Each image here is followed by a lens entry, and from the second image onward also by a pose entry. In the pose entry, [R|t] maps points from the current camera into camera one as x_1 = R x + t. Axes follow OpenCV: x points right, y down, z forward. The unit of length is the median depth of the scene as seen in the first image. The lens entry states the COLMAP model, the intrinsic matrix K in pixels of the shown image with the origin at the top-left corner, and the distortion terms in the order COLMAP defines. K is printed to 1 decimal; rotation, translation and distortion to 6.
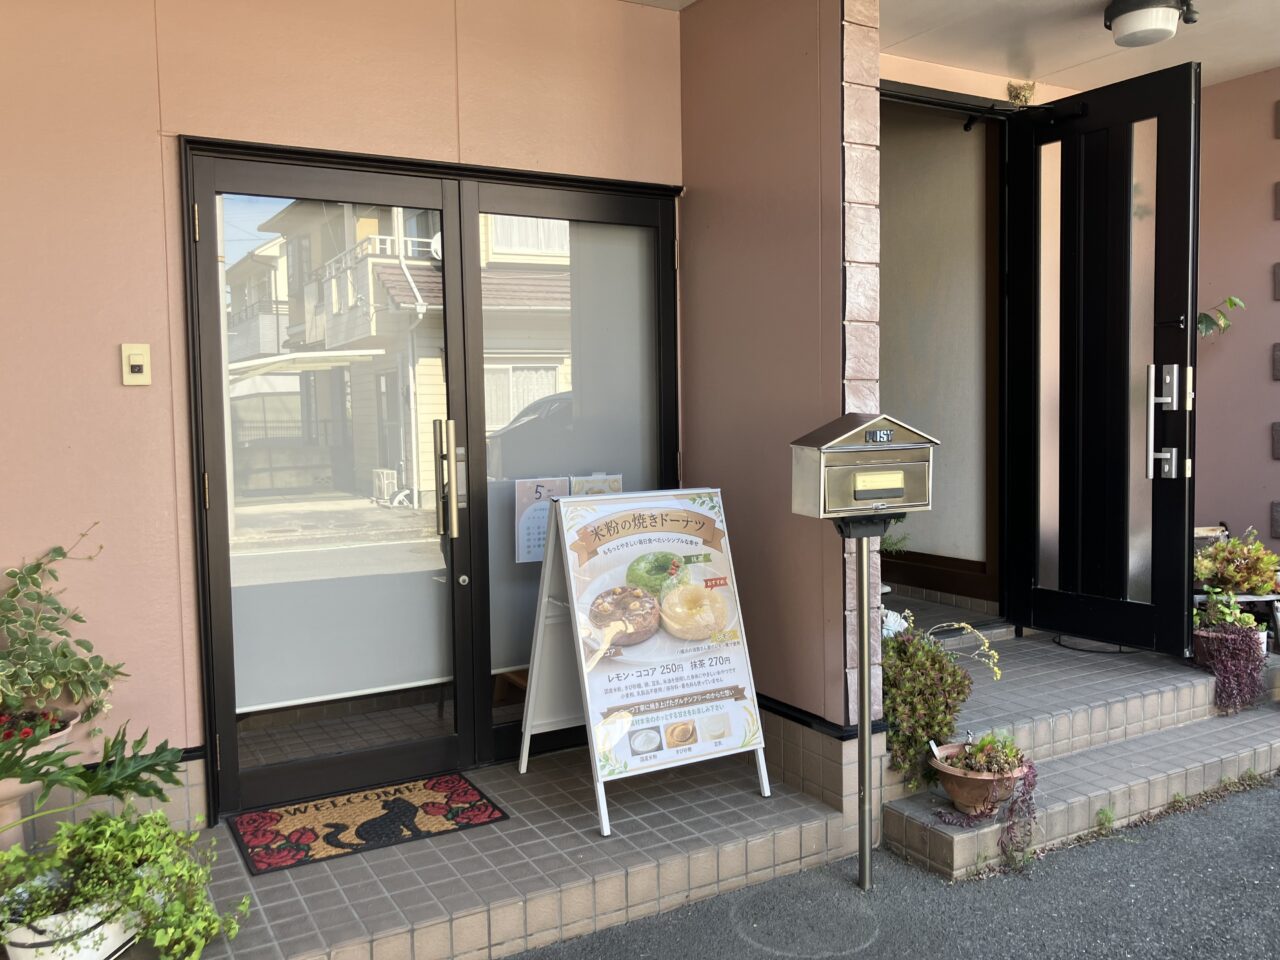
lens RADIAL K [[1040.5, 0, 639.2], [0, 1040.5, 479.5], [0, 0, 1]] dist [0.013337, -0.024798]
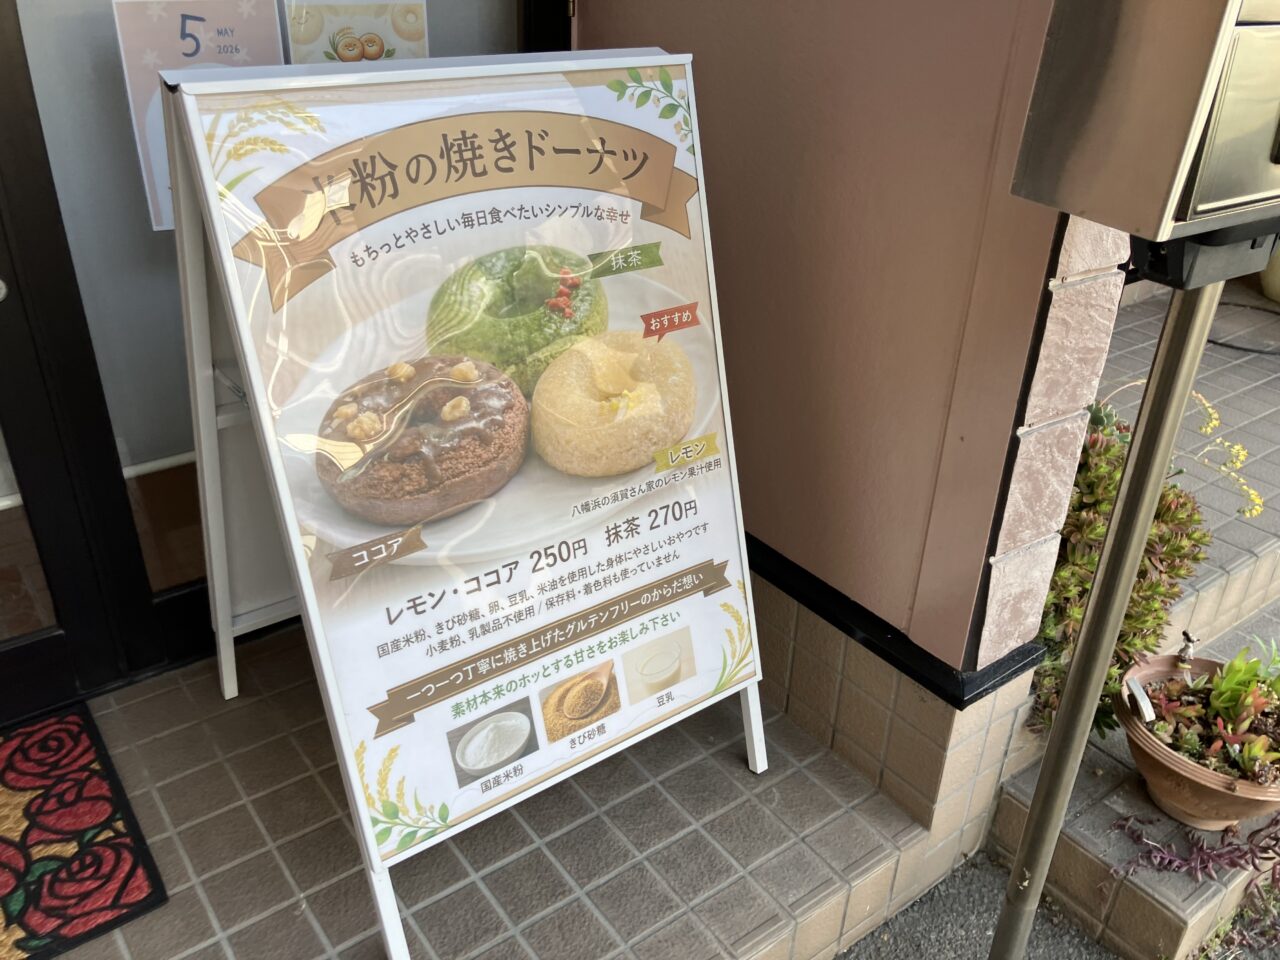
lens RADIAL K [[1040.5, 0, 649.2], [0, 1040.5, 487.5], [0, 0, 1]] dist [0.013337, -0.024798]
pose [[0.989533, -0.021966, 0.142626, 0.009587], [-0.041133, 0.904414, 0.424669, -0.008307], [-0.138321, -0.426091, 0.894044, 0.650734]]
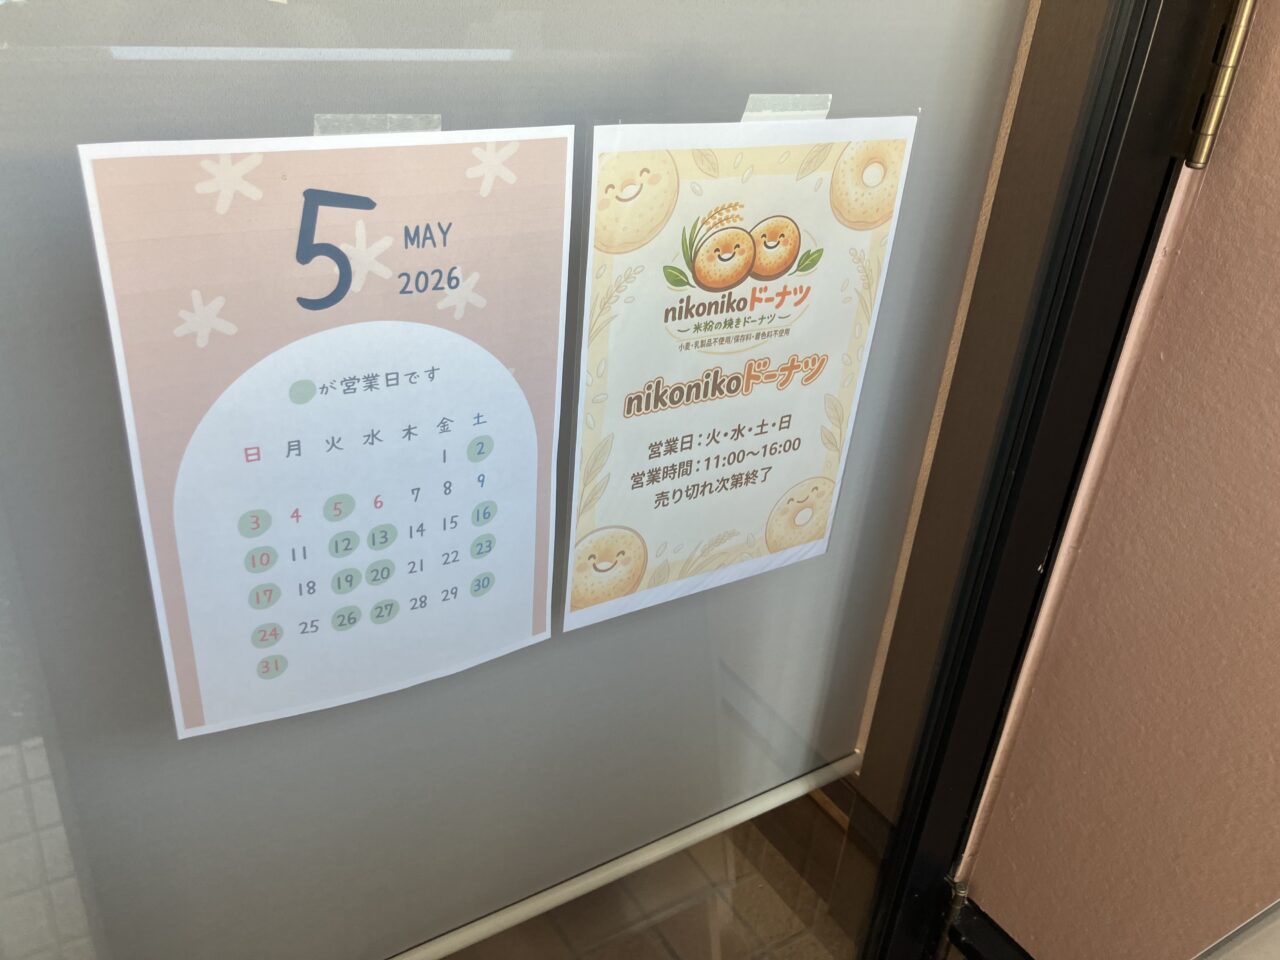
lens RADIAL K [[1040.5, 0, 632.2], [0, 1040.5, 478.5], [0, 0, 1]] dist [0.013337, -0.024798]
pose [[0.995114, 0.061211, 0.077464, -0.077569], [-0.088344, 0.902350, 0.421853, -0.021182], [-0.044077, -0.426635, 0.903349, 0.988550]]
